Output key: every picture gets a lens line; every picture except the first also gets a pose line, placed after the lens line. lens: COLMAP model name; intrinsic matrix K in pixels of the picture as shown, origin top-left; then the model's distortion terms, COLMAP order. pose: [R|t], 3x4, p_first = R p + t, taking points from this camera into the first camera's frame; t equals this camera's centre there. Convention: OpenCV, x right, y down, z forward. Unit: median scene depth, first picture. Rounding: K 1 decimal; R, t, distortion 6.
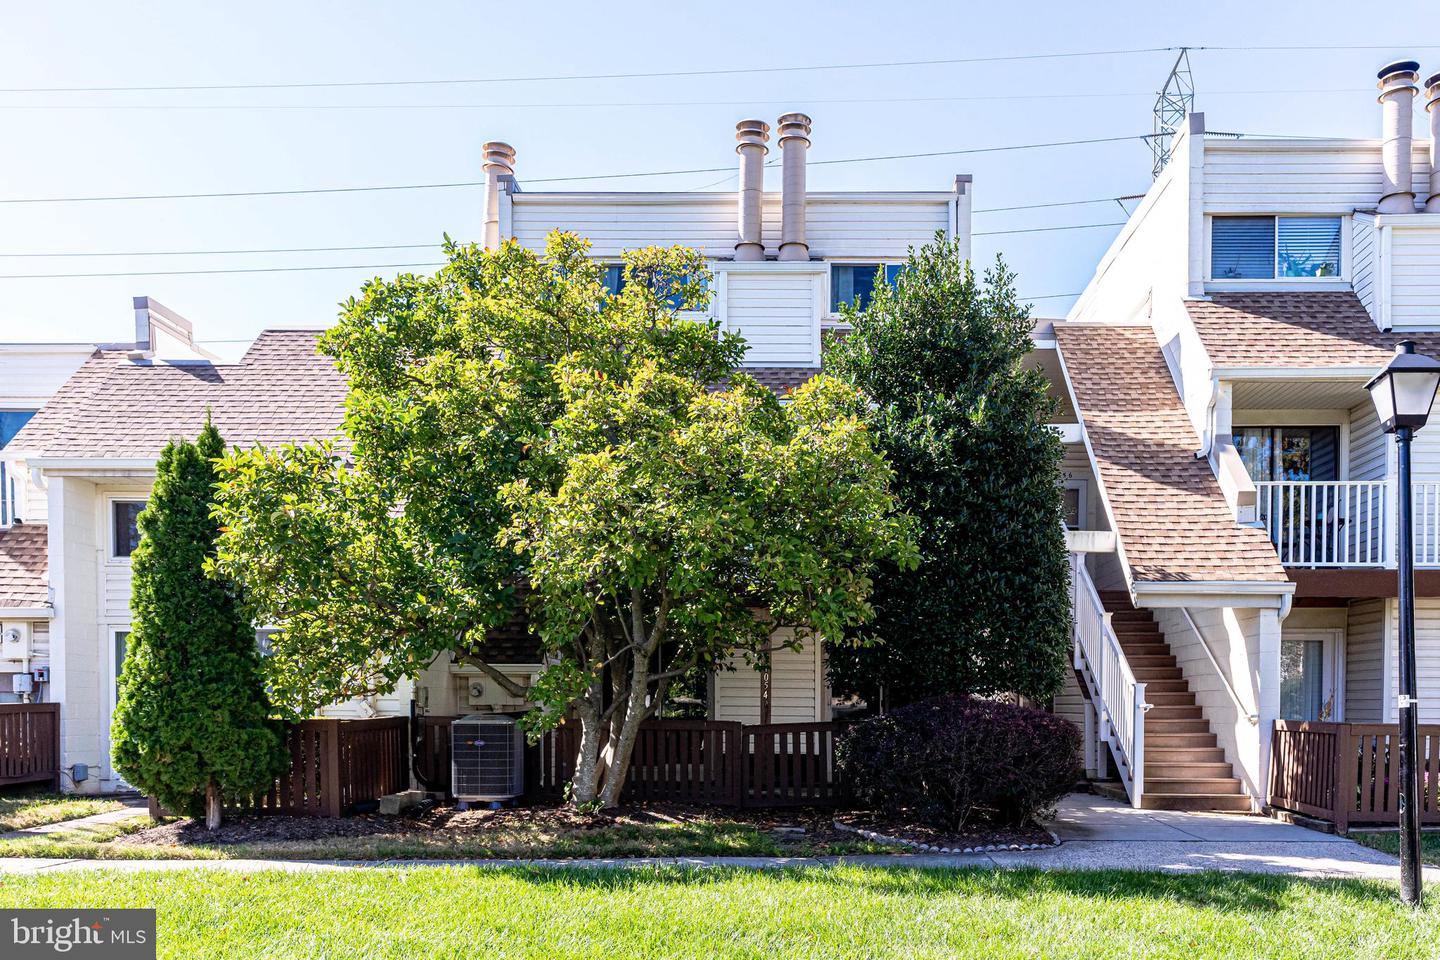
lens RADIAL K [[1116.3, 0, 720.3], [0, 1116.3, 510.5], [0, 0, 1]] dist [0.000425, -0.000359]
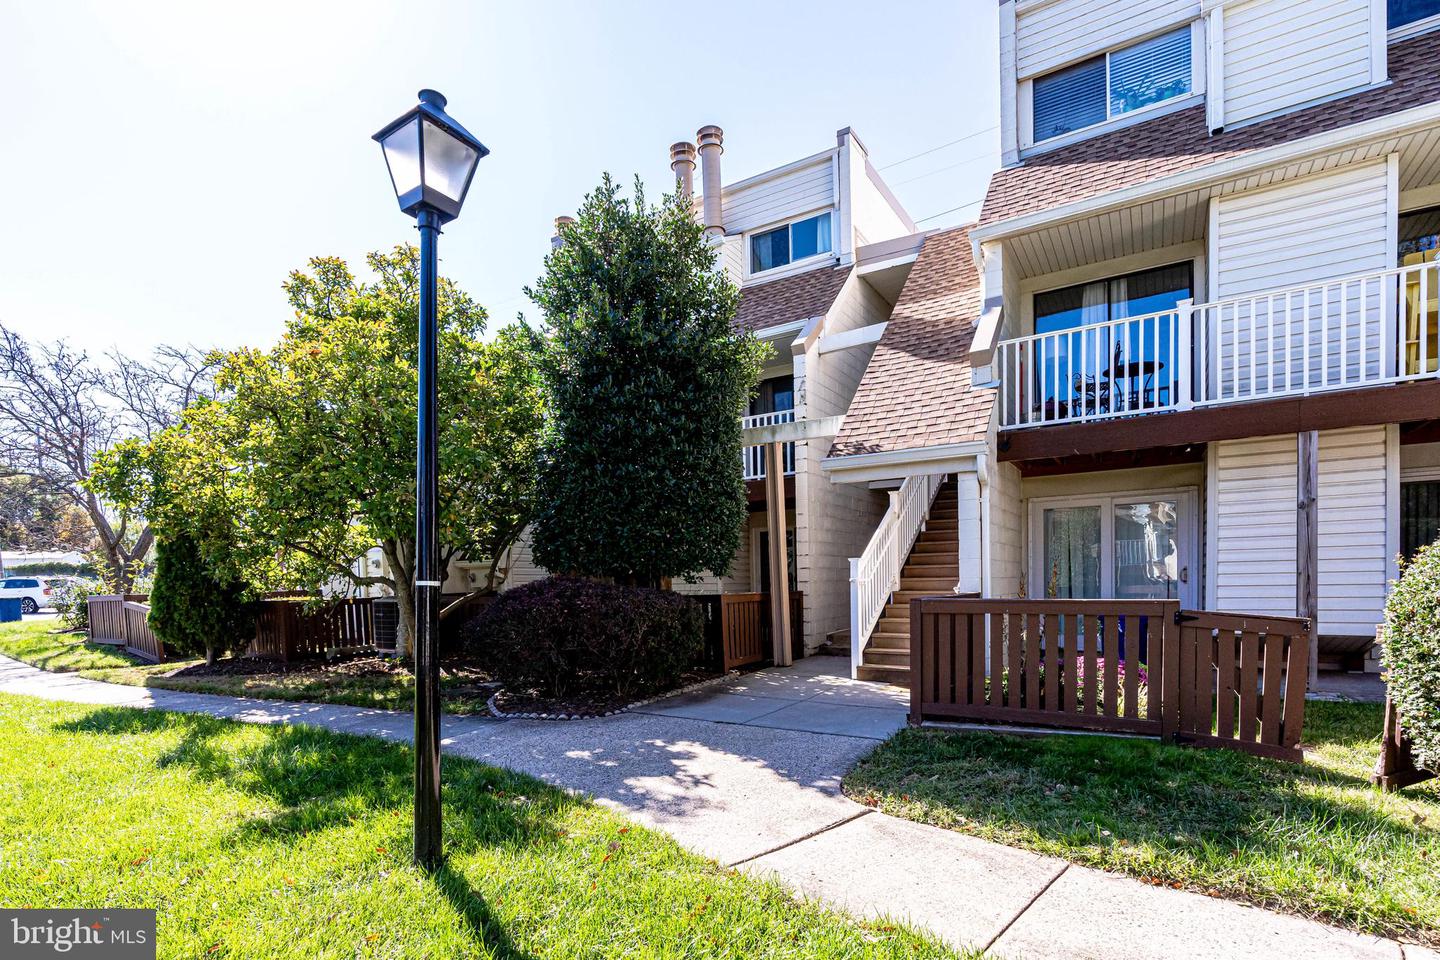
lens RADIAL K [[679.6, 0, 720.0], [0, 679.6, 480.0], [0, 0, 1]] dist [0.015911, 0.000028]
pose [[0.864131, -0.093609, -0.494485, 0.390589], [0.107915, 0.994160, 0.000384, 0.047325], [0.491561, -0.053694, 0.869186, 0.268465]]
